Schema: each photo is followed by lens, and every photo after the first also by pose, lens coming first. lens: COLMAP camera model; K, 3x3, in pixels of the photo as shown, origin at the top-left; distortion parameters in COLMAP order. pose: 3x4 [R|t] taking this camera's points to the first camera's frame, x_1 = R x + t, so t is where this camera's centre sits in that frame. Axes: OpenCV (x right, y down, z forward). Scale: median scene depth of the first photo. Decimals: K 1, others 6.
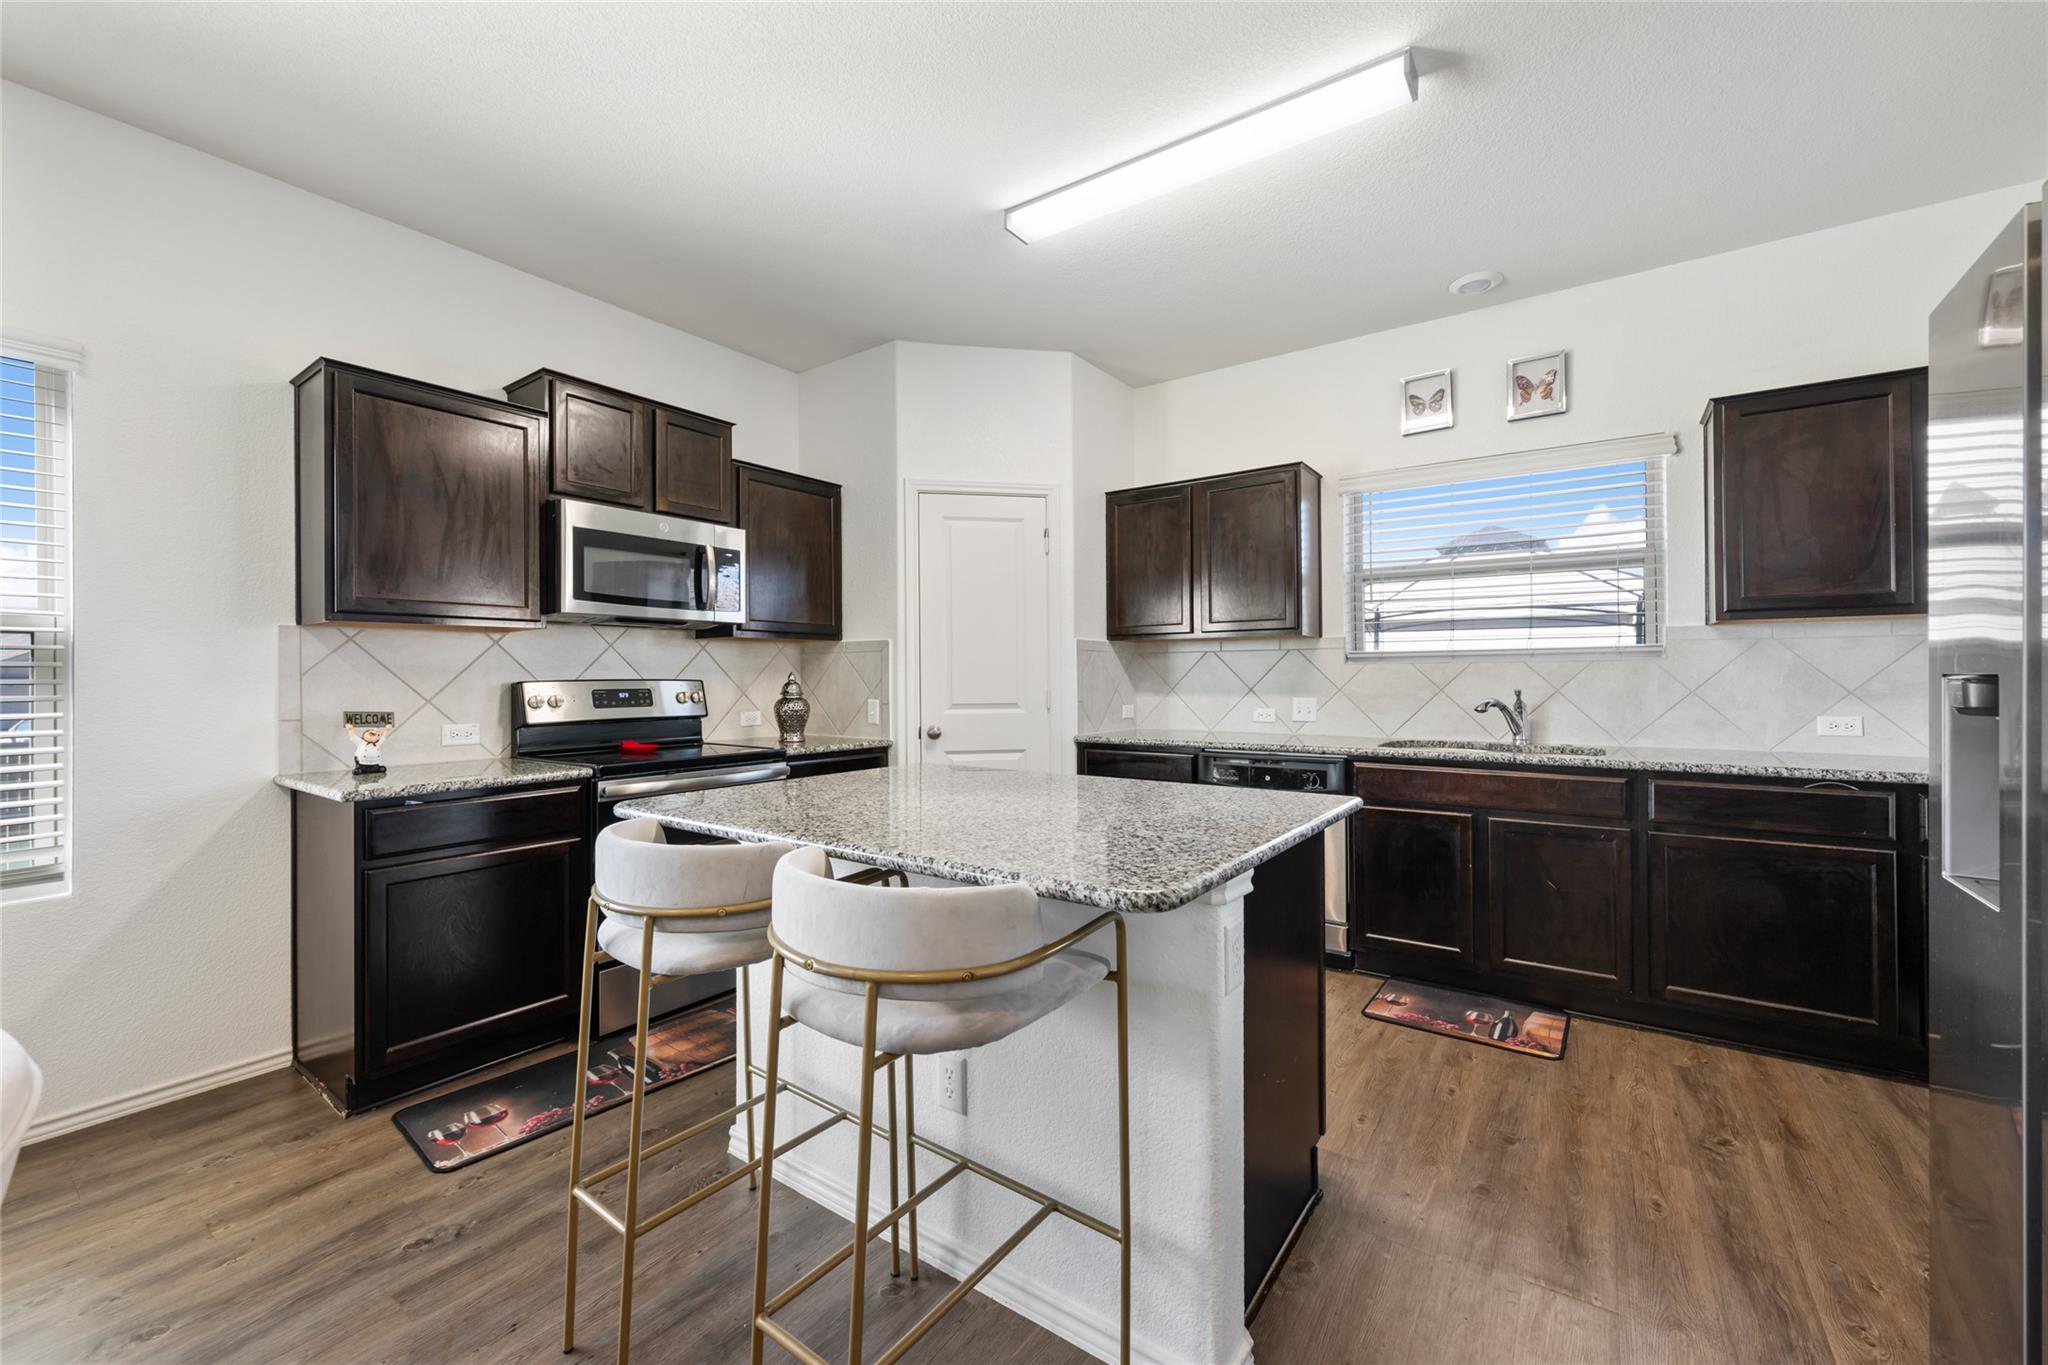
lens RADIAL K [[804.2, 0, 1024.1], [0, 804.2, 671.7], [0, 0, 1]] dist [-0.002649, 0.000234]
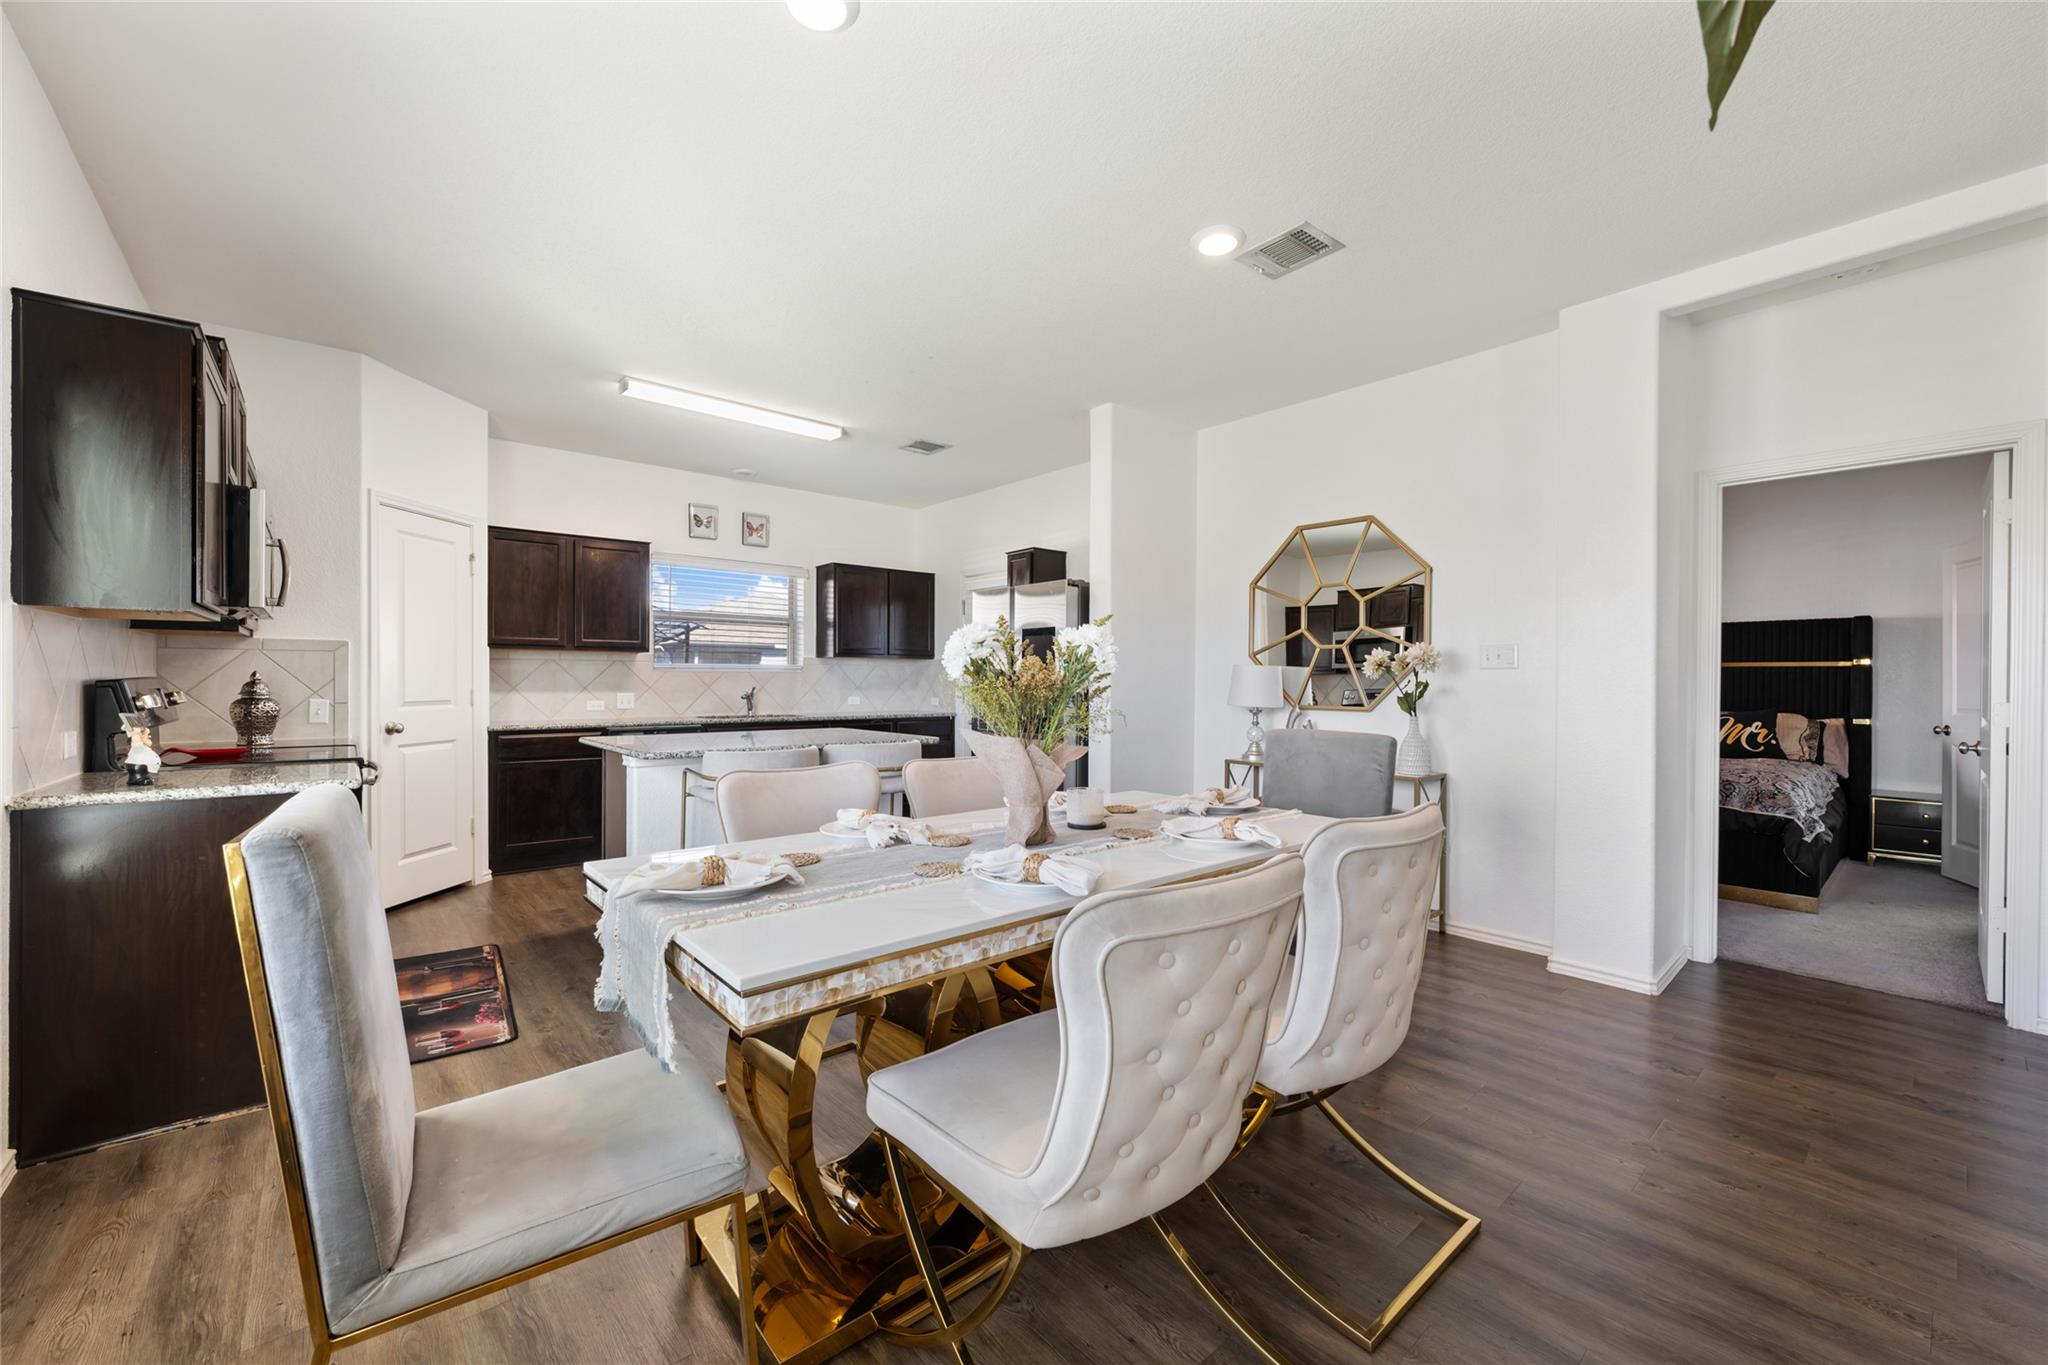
lens RADIAL K [[804.2, 0, 1020.7], [0, 804.2, 681.3], [0, 0, 1]] dist [-0.002649, 0.000234]
pose [[0.243772, 0.004191, 0.969823, -1.096057], [-0.012934, 0.999916, -0.001070, 0.003005], [-0.969746, -0.012283, 0.243806, -0.095037]]
